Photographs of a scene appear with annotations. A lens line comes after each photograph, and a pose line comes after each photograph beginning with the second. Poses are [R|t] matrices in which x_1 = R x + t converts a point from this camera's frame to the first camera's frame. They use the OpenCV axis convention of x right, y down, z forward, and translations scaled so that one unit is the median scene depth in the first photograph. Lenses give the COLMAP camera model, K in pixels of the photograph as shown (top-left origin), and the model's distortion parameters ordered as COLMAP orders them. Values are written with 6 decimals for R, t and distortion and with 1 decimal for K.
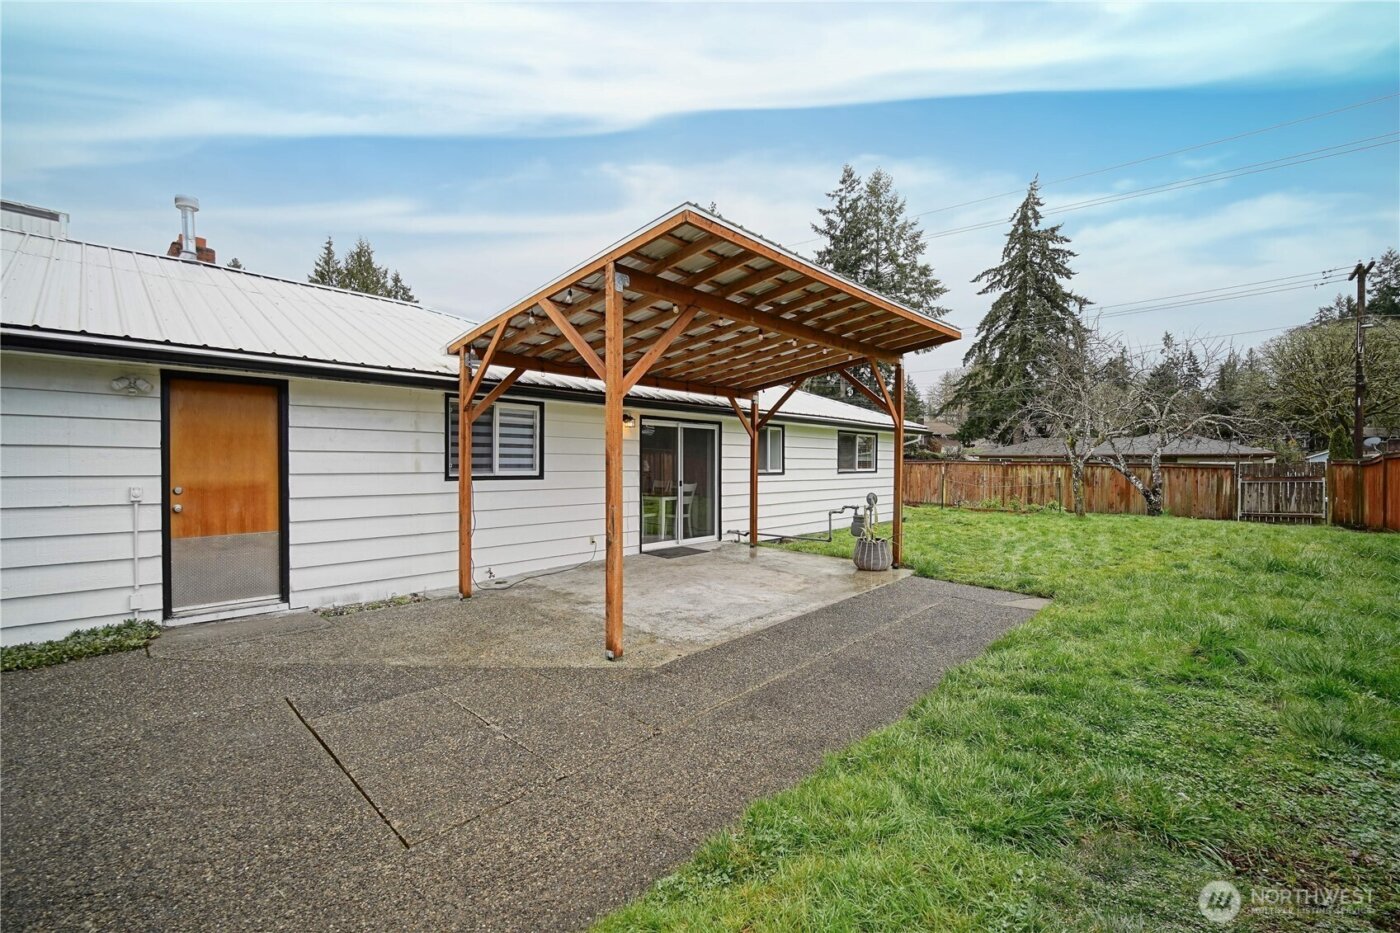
lens RADIAL K [[581.5, 0, 700.0], [0, 581.5, 466.5], [0, 0, 1]] dist [-0.000515, -0.000215]
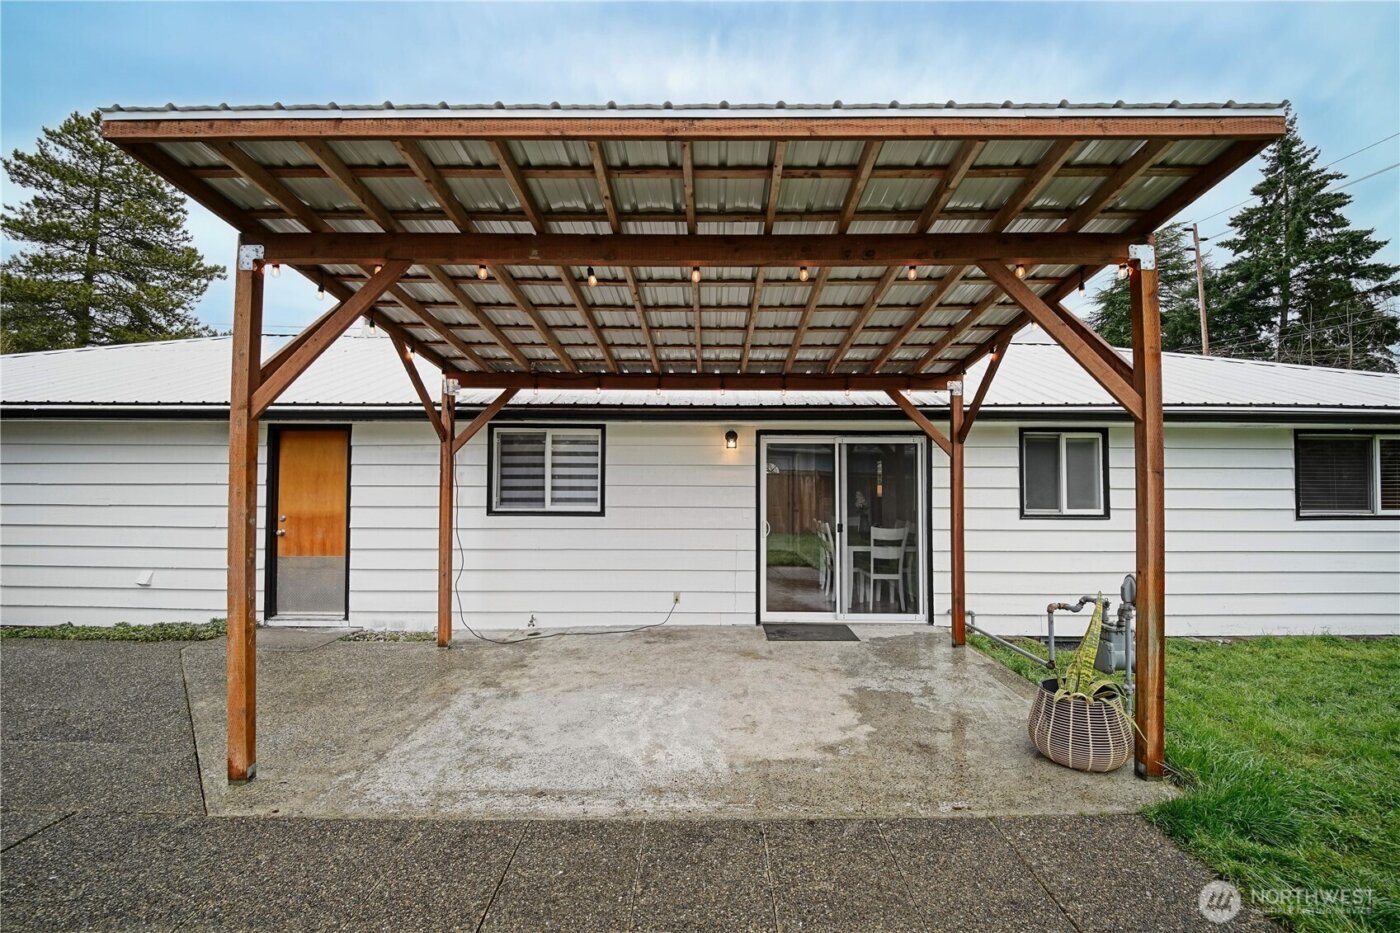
lens RADIAL K [[581.5, 0, 700.0], [0, 581.5, 466.5], [0, 0, 1]] dist [-0.000515, -0.000215]
pose [[0.679599, -0.032559, -0.732861, 0.456270], [-0.005767, 0.998747, -0.049720, -0.009318], [0.733561, 0.038017, 0.678559, 0.558914]]
